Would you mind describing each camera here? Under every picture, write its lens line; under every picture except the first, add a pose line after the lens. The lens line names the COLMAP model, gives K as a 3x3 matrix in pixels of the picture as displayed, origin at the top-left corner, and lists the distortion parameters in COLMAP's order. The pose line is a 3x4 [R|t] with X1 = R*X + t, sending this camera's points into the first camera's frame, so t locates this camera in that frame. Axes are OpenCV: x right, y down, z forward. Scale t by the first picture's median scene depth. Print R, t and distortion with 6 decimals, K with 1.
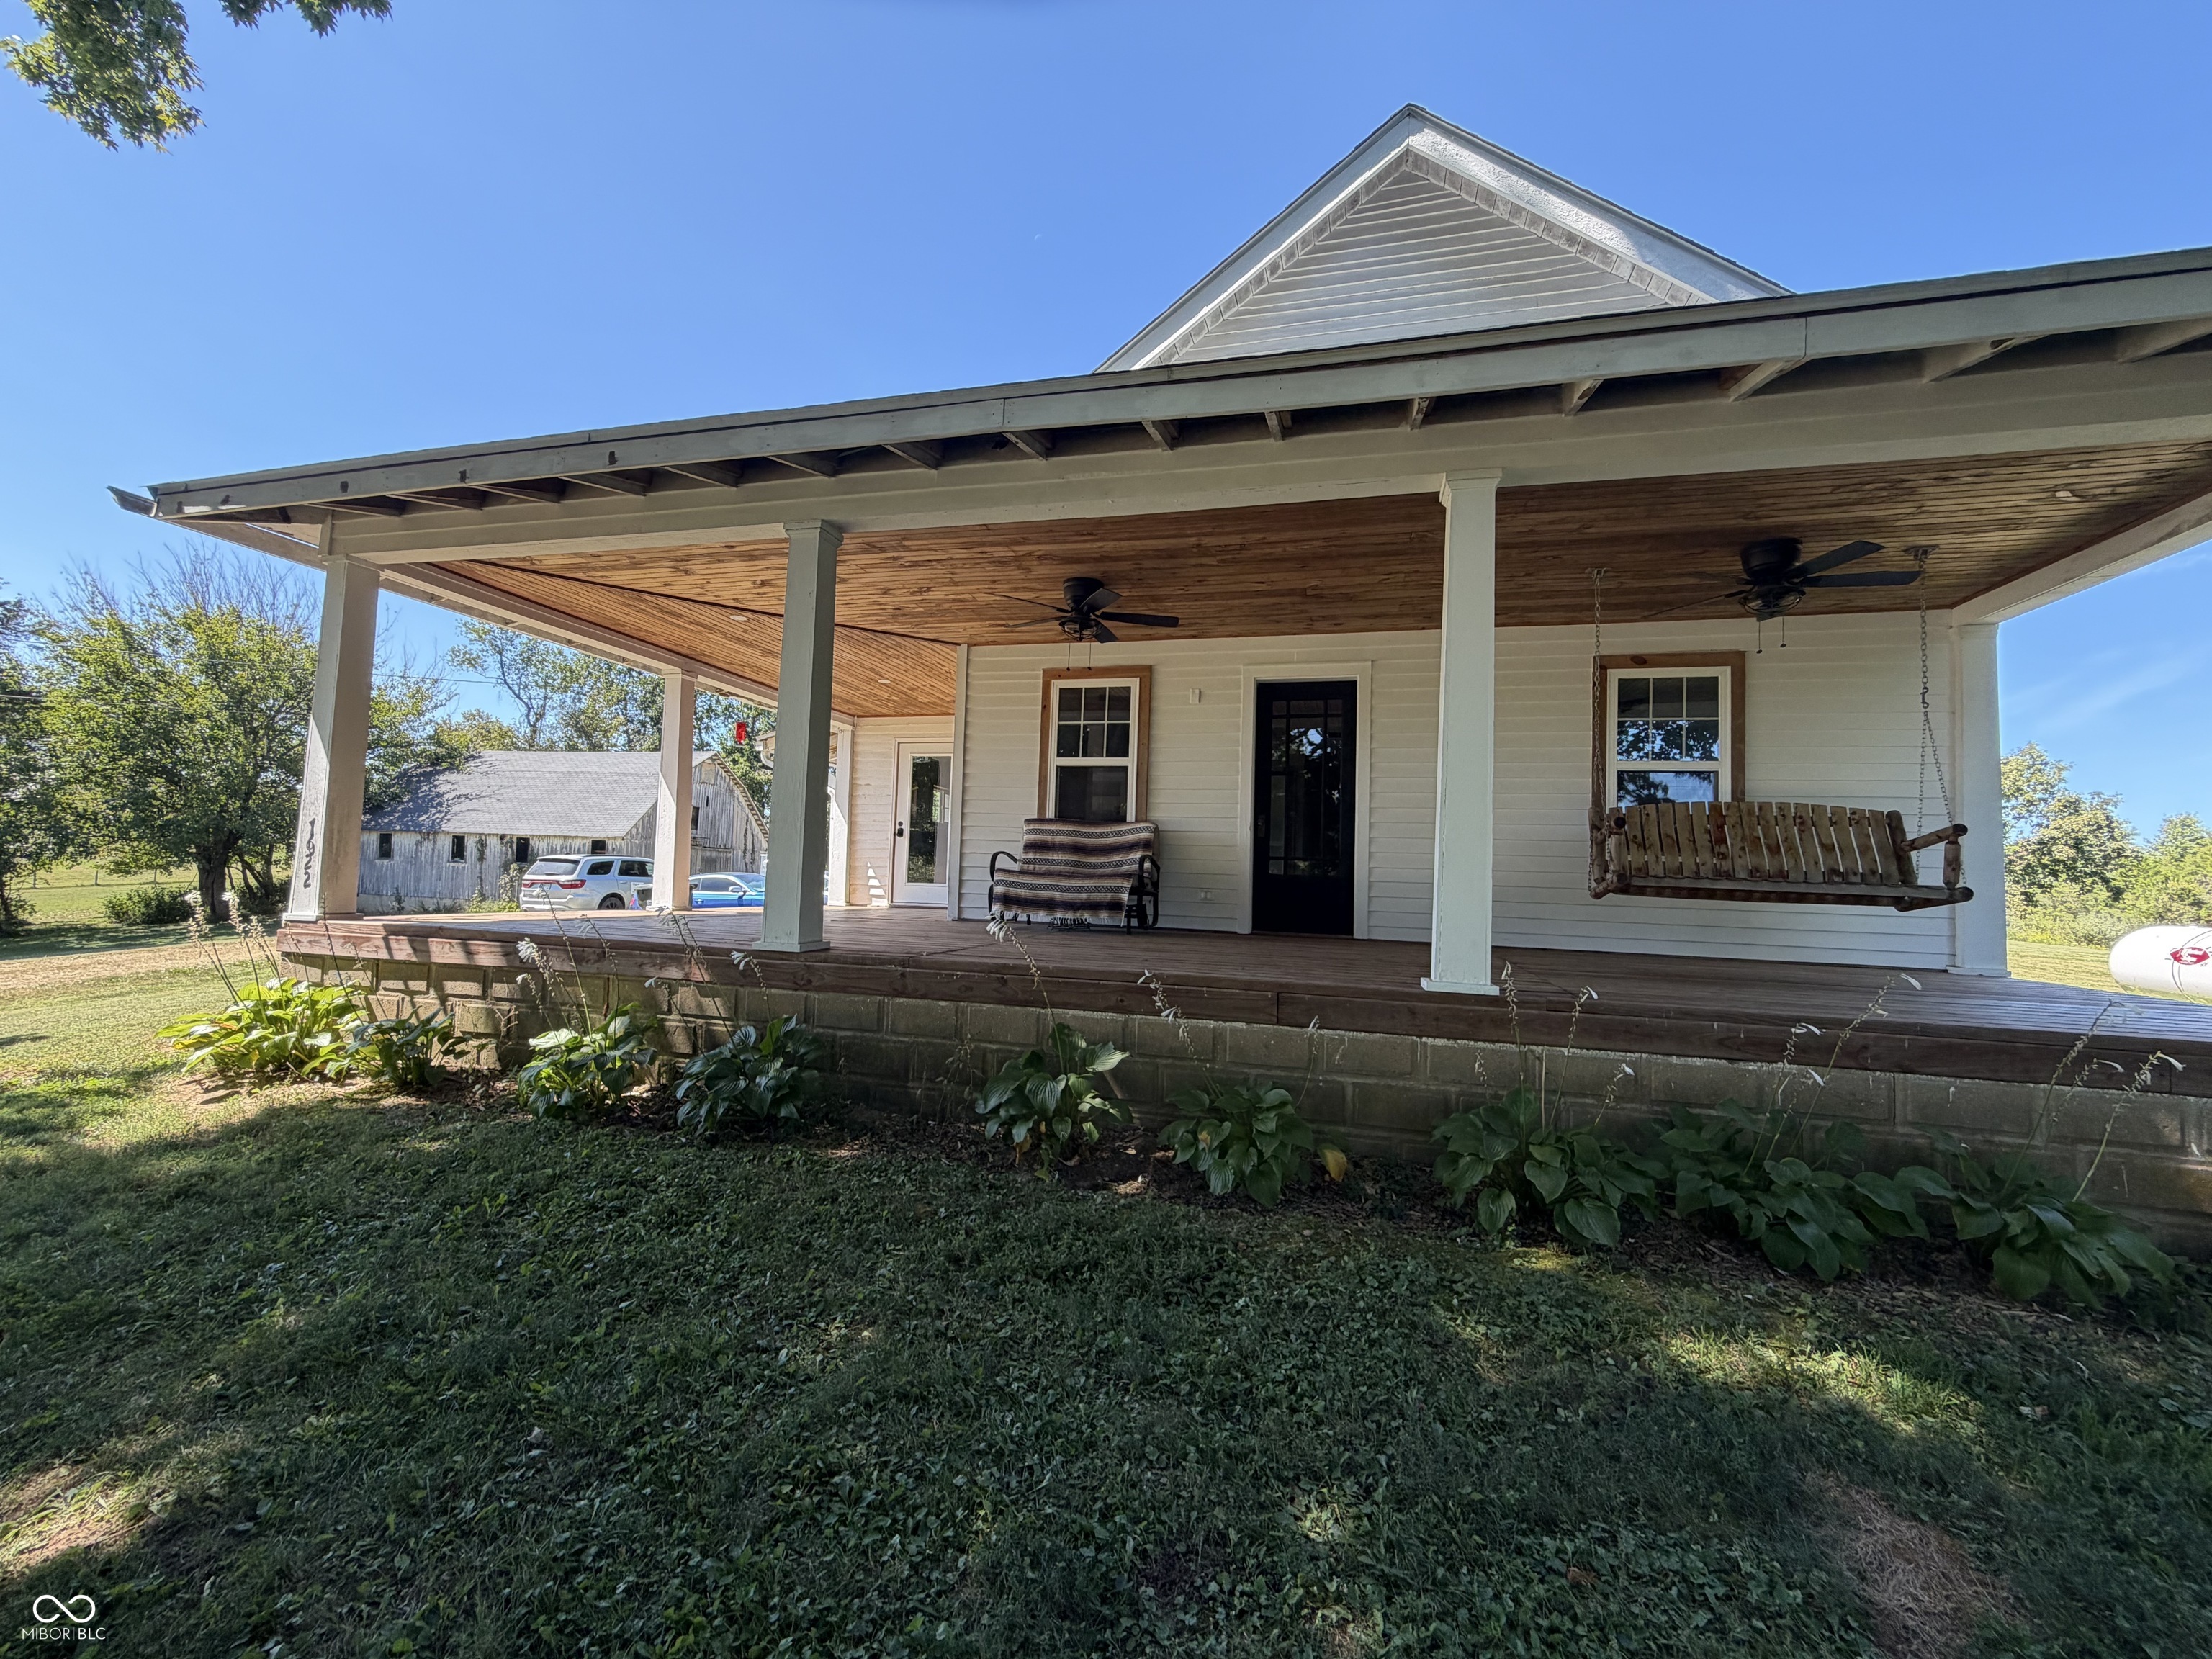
lens RADIAL K [[890.4, 0, 1107.6], [0, 890.4, 827.1], [0, 0, 1]] dist [0.000514, -0.000007]
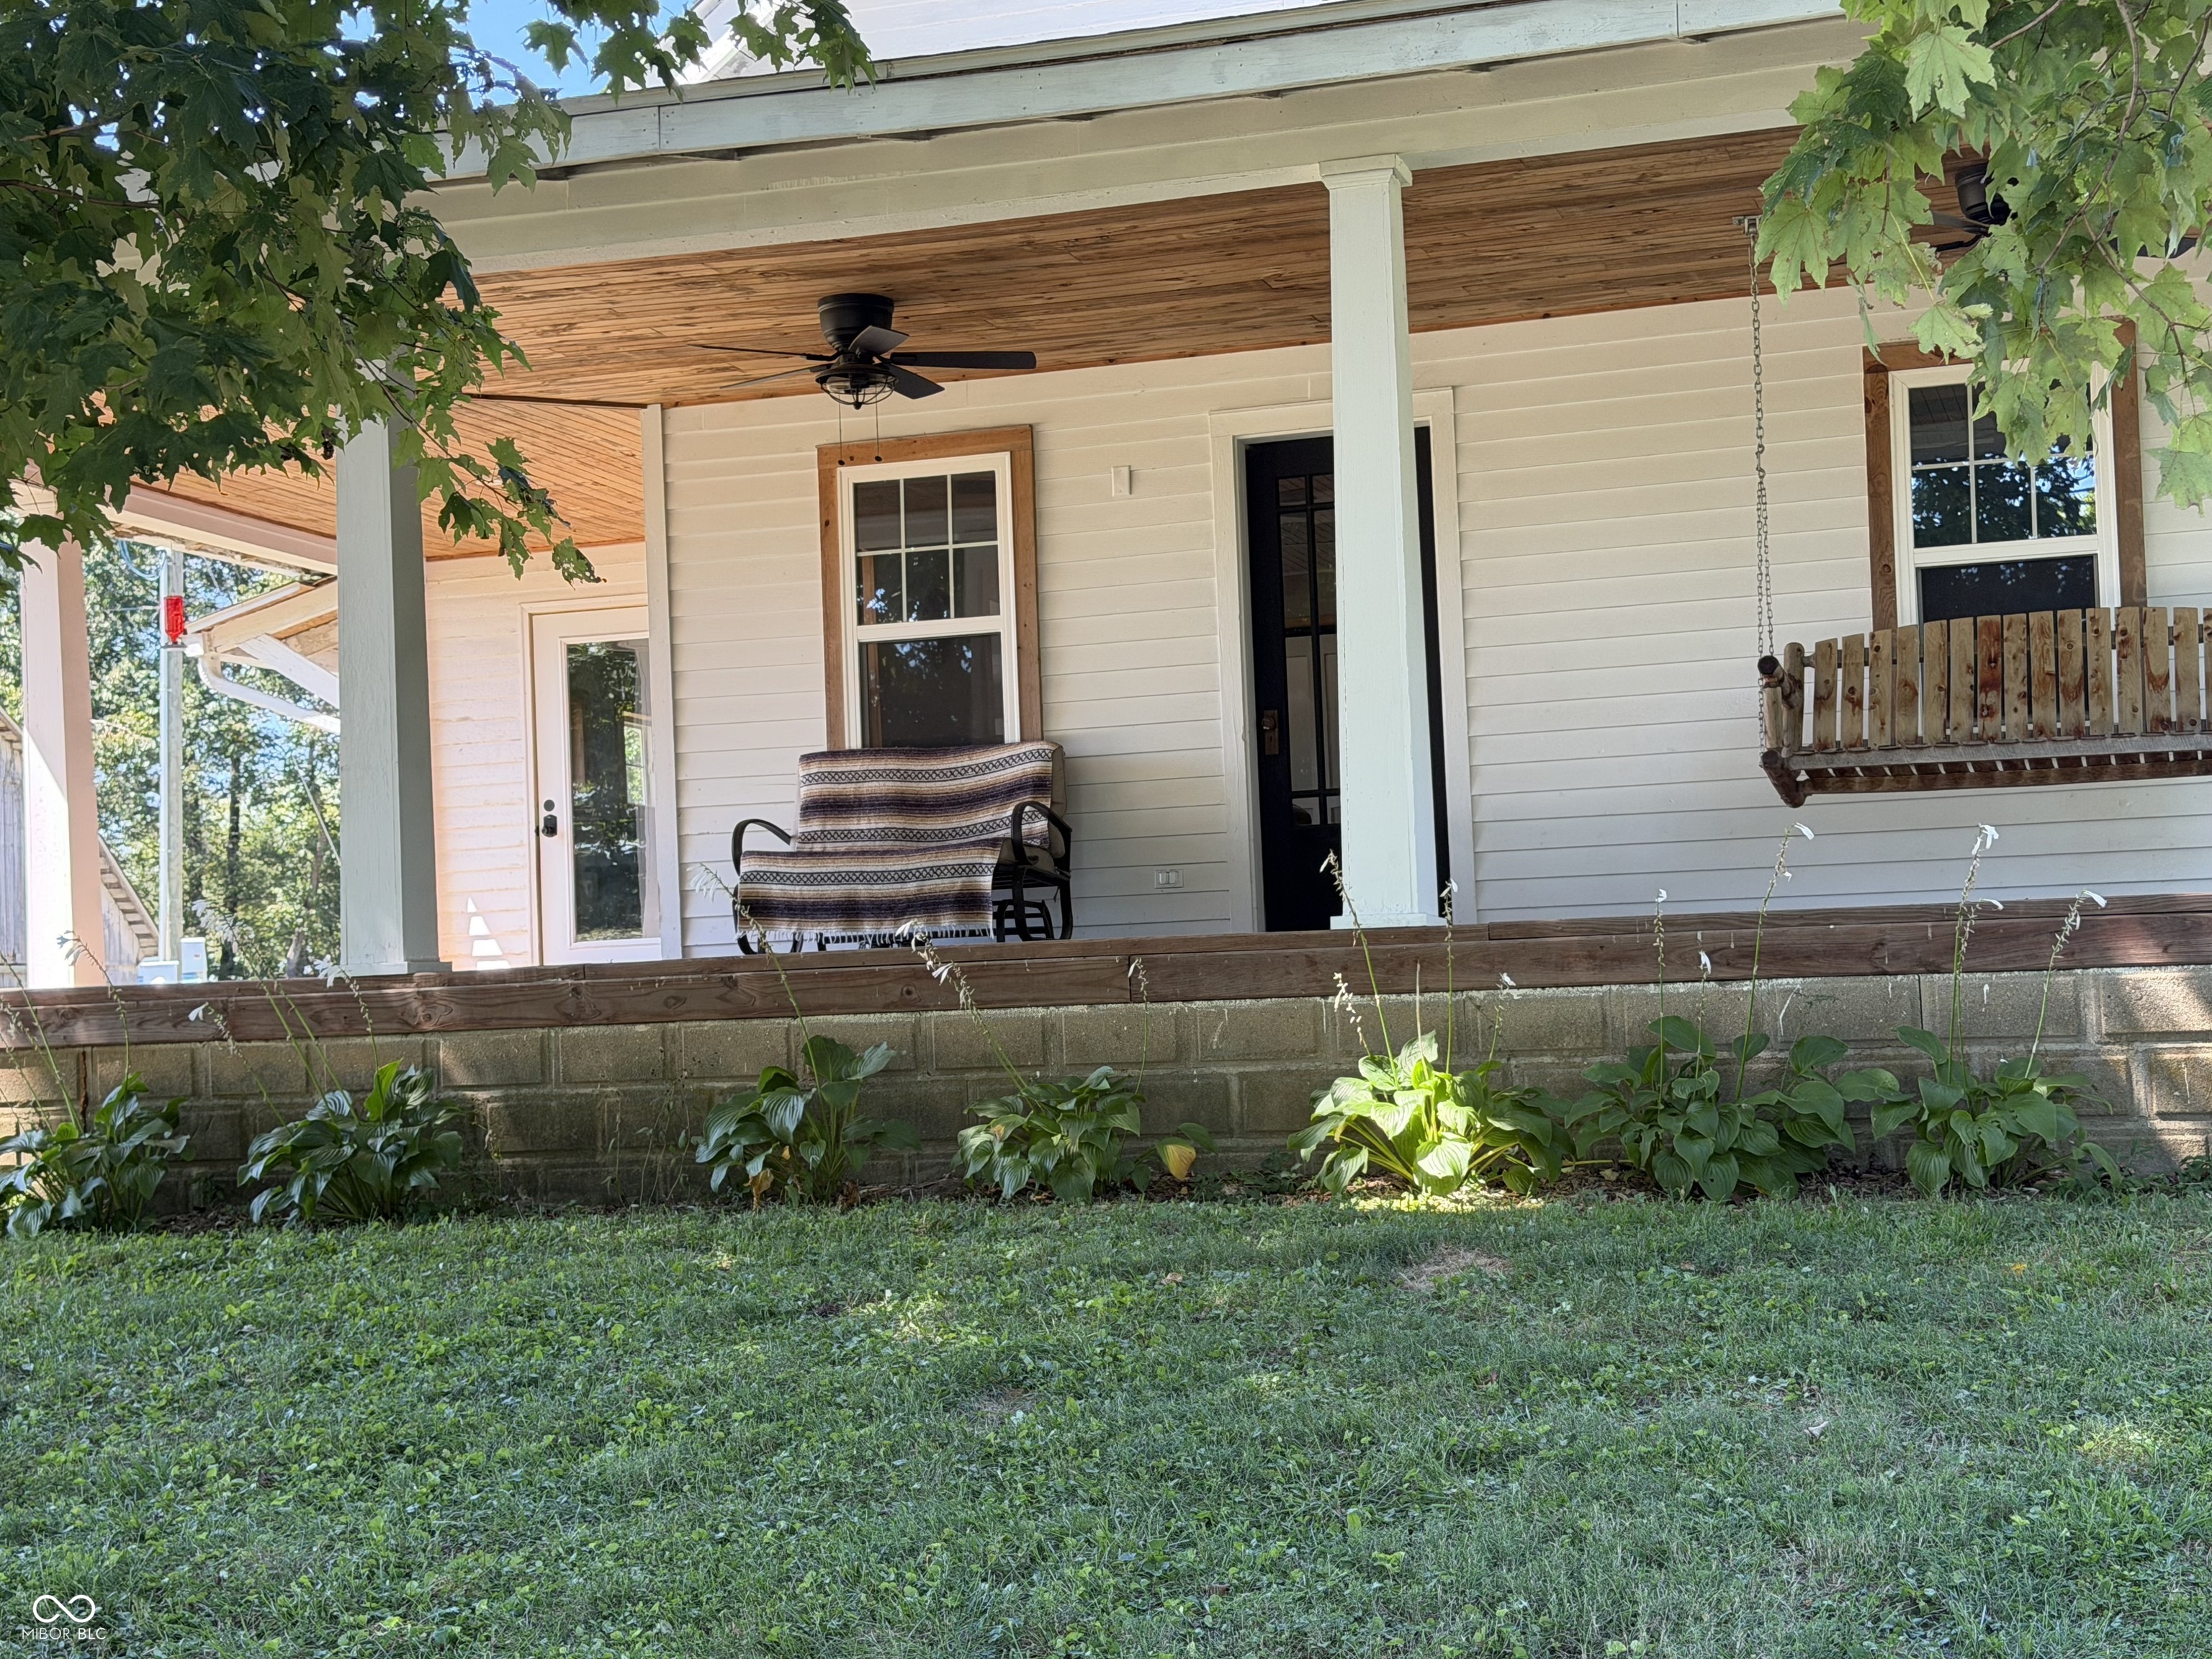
lens RADIAL K [[3082.8, 0, 1106.1], [0, 3082.8, 833.4], [0, 0, 1]] dist [0.124119, 0.000000]
pose [[0.996228, -0.073005, -0.046912, 0.162395], [0.072881, 0.997331, -0.004354, 0.057571], [0.047105, 0.000919, 0.998890, -0.744952]]
